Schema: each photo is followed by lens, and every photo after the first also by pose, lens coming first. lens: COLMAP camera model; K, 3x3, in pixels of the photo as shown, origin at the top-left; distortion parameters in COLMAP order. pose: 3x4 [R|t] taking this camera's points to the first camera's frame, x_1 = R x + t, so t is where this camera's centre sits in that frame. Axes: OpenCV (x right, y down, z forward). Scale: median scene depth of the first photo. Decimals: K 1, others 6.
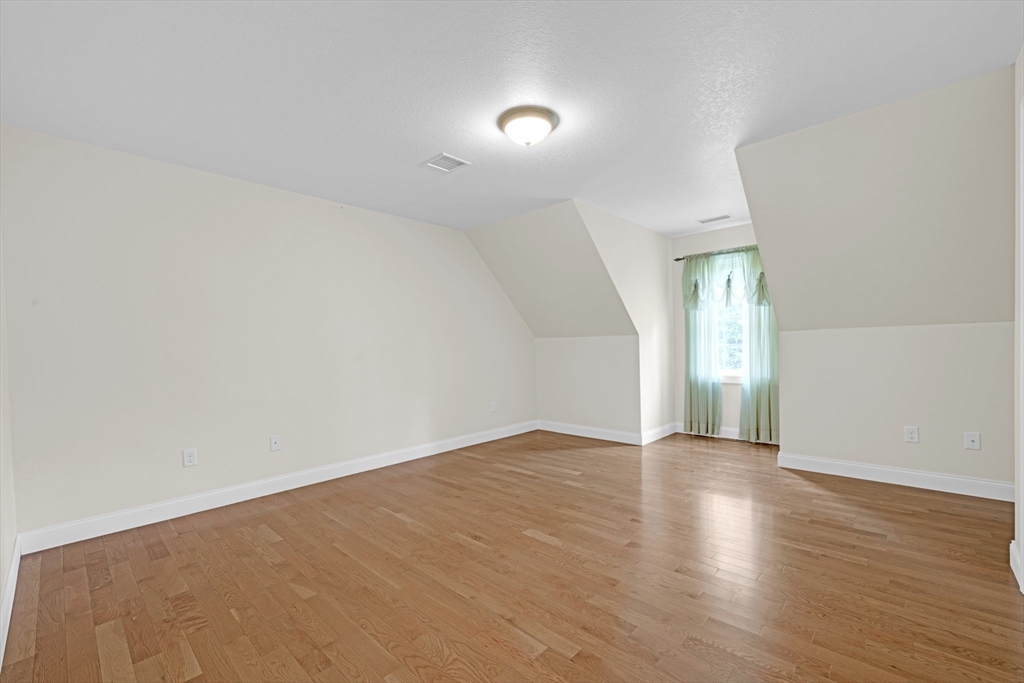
lens RADIAL K [[408.6, 0, 509.9], [0, 408.6, 341.5], [0, 0, 1]] dist [-0.001177, 0.000100]
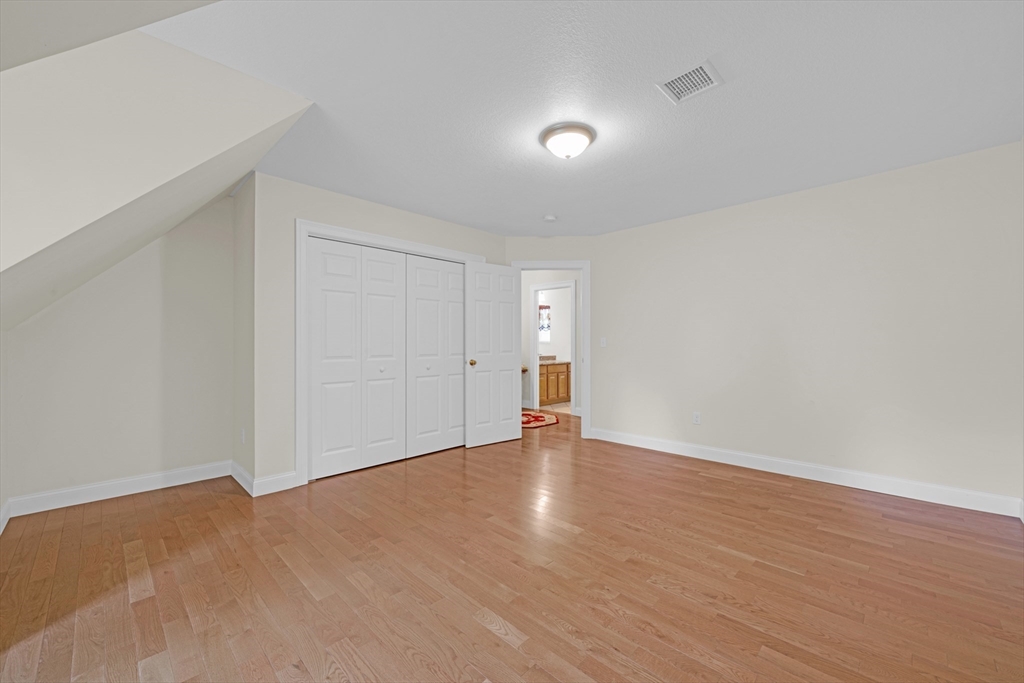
lens RADIAL K [[422.2, 0, 493.2], [0, 422.2, 337.9], [0, 0, 1]] dist [0.000416, -0.000028]
pose [[-0.997386, 0.019066, 0.069703, 0.088448], [0.017667, 0.999631, -0.020626, 0.005522], [-0.070071, -0.019341, -0.997354, 1.062891]]
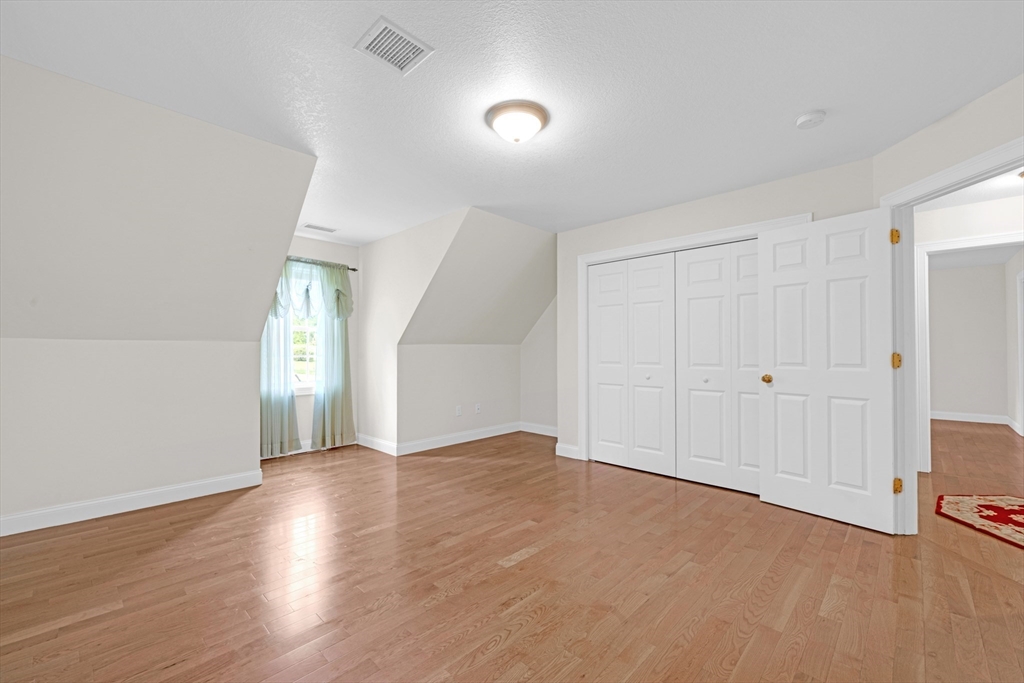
lens RADIAL K [[408.6, 0, 509.9], [0, 408.6, 341.5], [0, 0, 1]] dist [-0.001177, 0.000100]
pose [[0.052049, 0.039230, 0.997874, -0.441928], [-0.005112, 0.999225, -0.039017, 0.010016], [-0.998631, -0.003070, 0.052209, 0.488344]]
